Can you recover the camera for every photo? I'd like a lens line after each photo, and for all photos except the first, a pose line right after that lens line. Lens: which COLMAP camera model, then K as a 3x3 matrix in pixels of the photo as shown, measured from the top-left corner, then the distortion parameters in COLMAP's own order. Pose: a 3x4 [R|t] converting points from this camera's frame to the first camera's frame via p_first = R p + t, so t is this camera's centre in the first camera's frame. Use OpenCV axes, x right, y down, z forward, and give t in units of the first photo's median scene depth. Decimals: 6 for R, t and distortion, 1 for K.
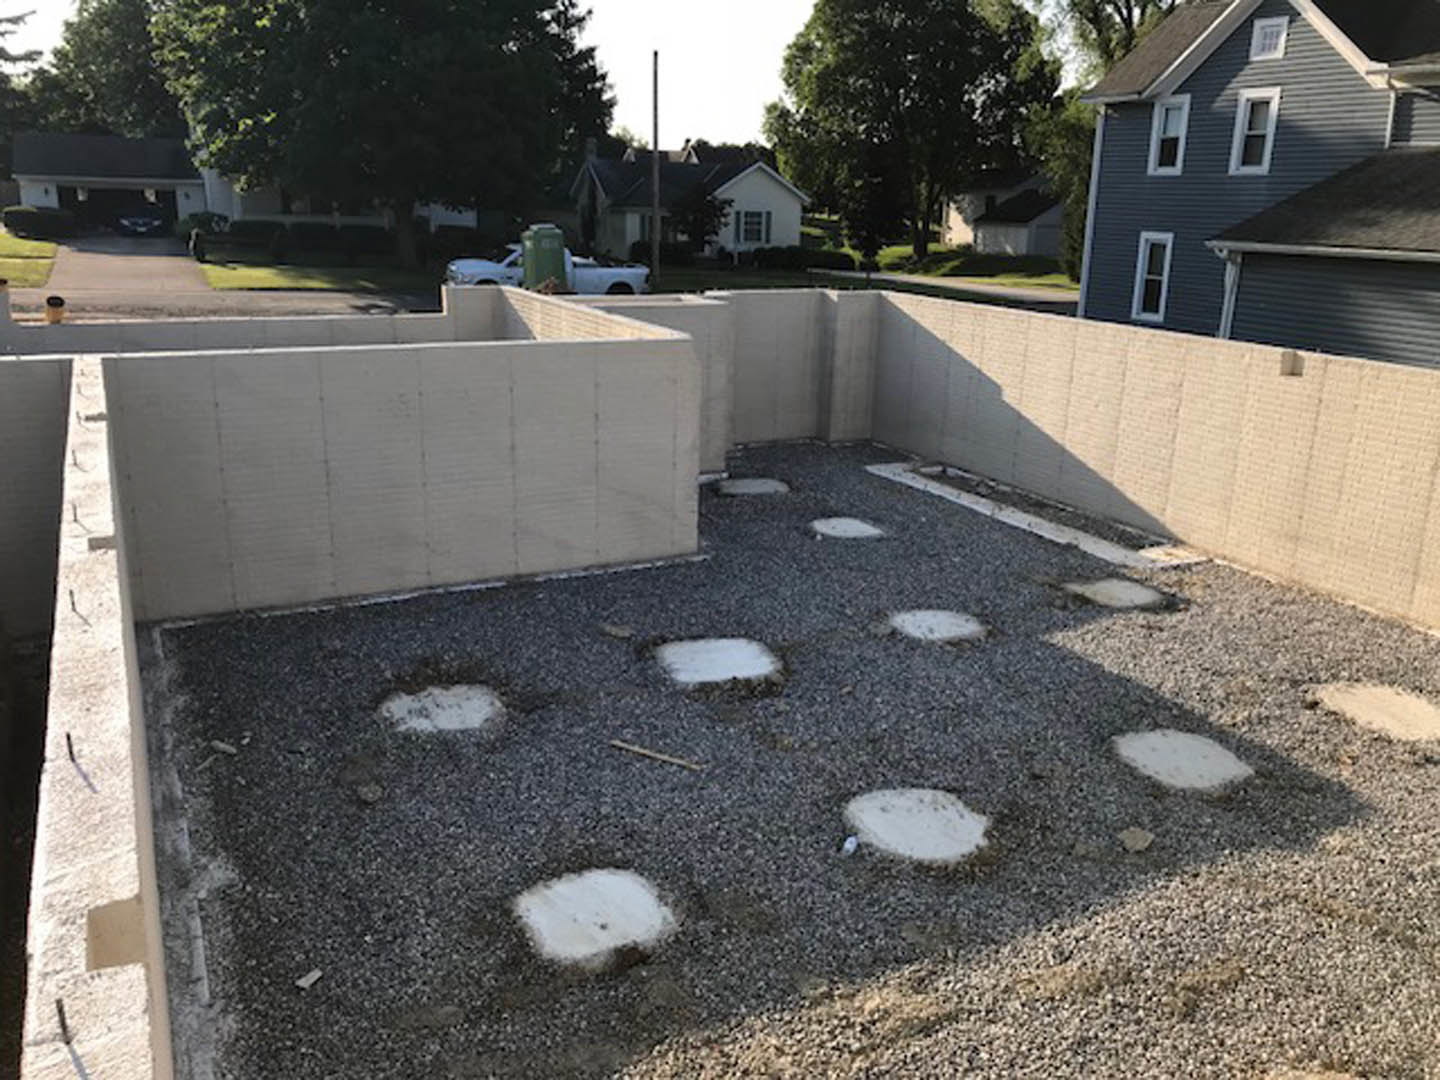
lens RADIAL K [[1159.4, 0, 730.8], [0, 1159.4, 535.9], [0, 0, 1]] dist [0.026883, -0.041977]
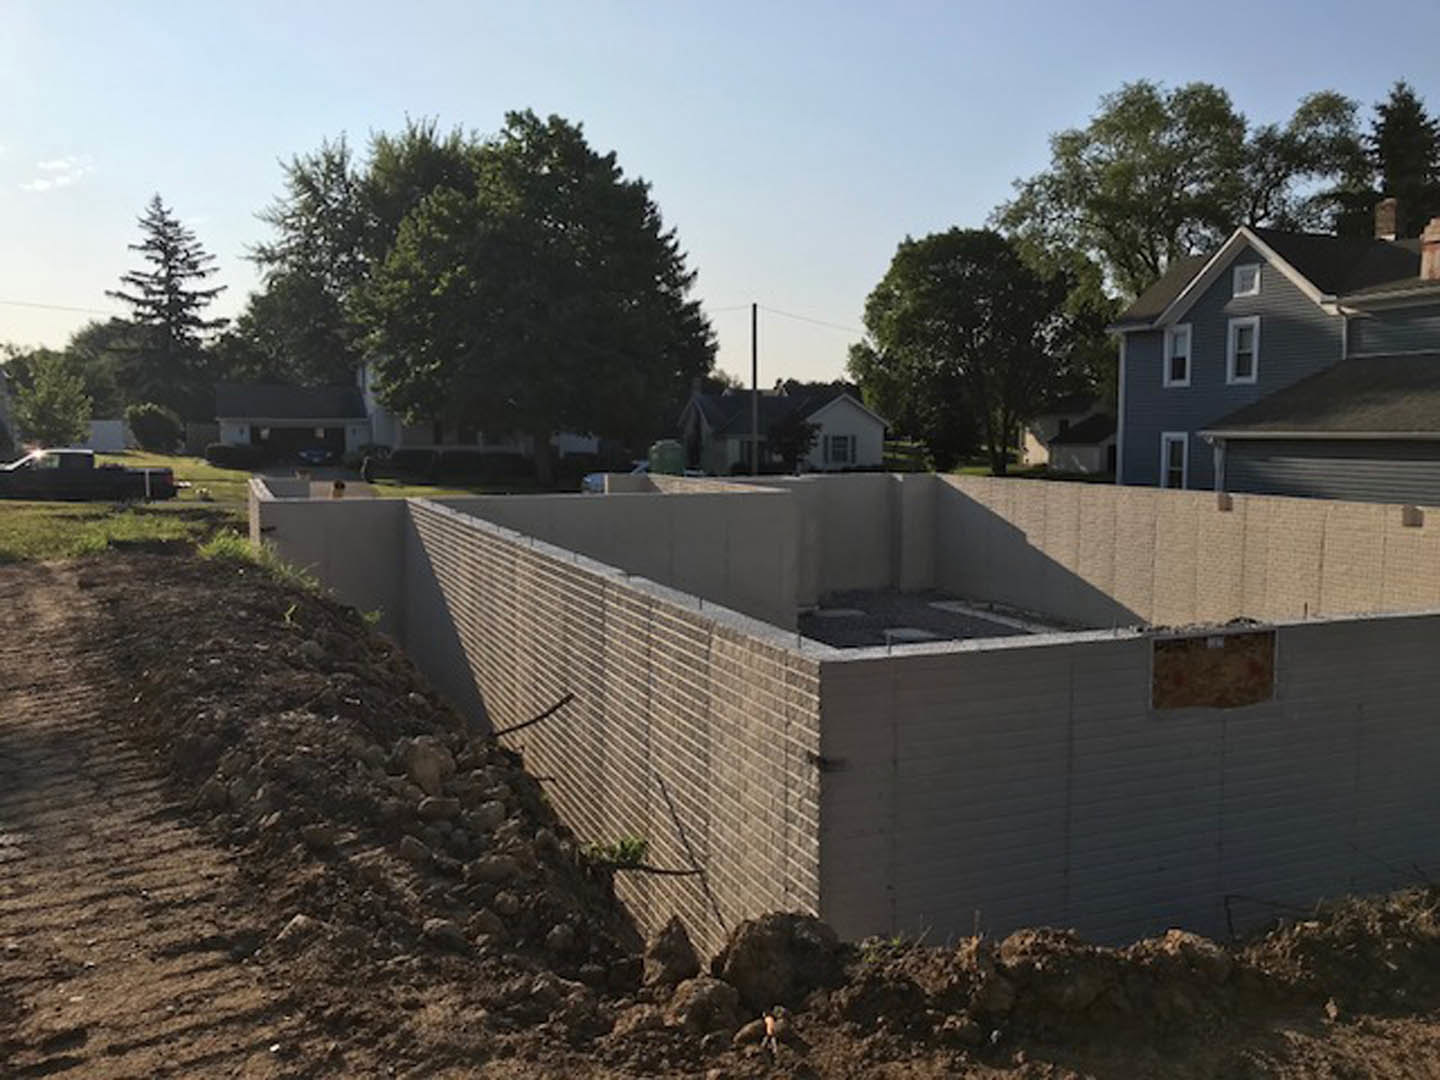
lens RADIAL K [[1159.4, 0, 717.8], [0, 1159.4, 529.9], [0, 0, 1]] dist [0.026883, -0.041977]
pose [[0.995943, -0.013981, -0.088897, 0.000074], [-0.004076, 0.979834, -0.199771, 0.029370], [0.089897, 0.199323, 0.975802, -0.072234]]
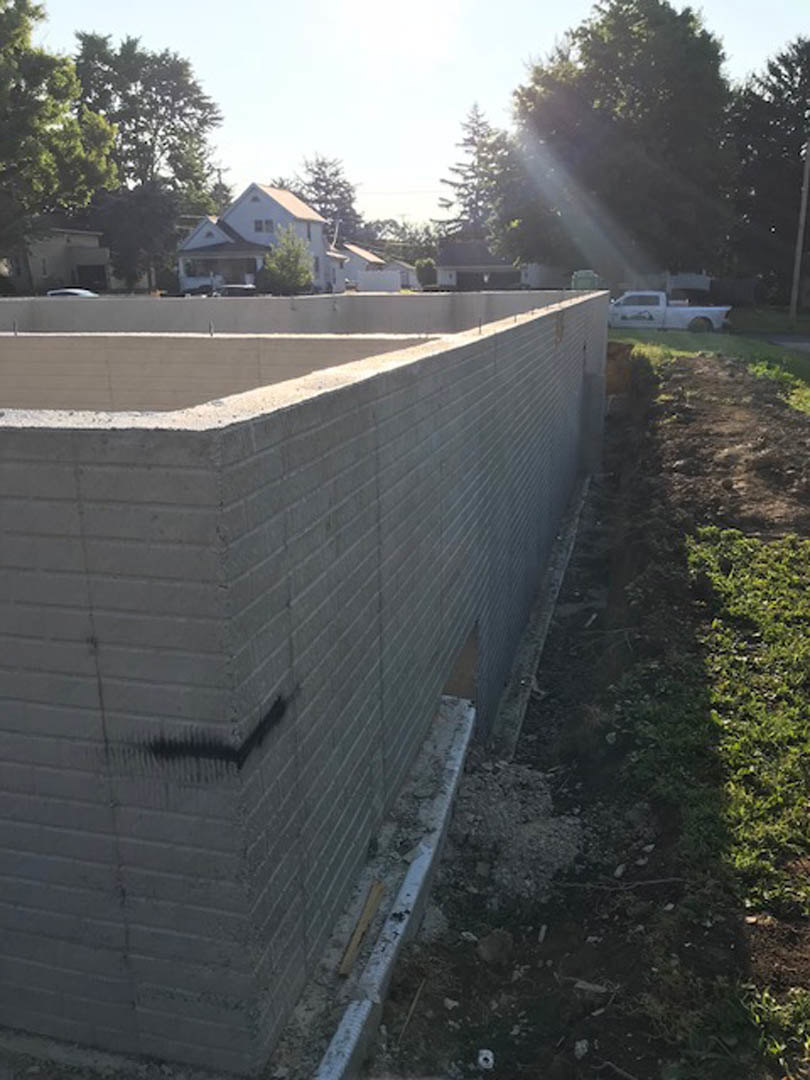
lens RADIAL K [[869.5, 0, 403.8], [0, 869.5, 537.0], [0, 0, 1]] dist [0.026883, -0.041977]
pose [[0.724012, 0.153626, -0.672462, 0.210977], [-0.157534, 0.985945, 0.055631, 0.015182], [0.671557, 0.065658, 0.738038, 0.031985]]
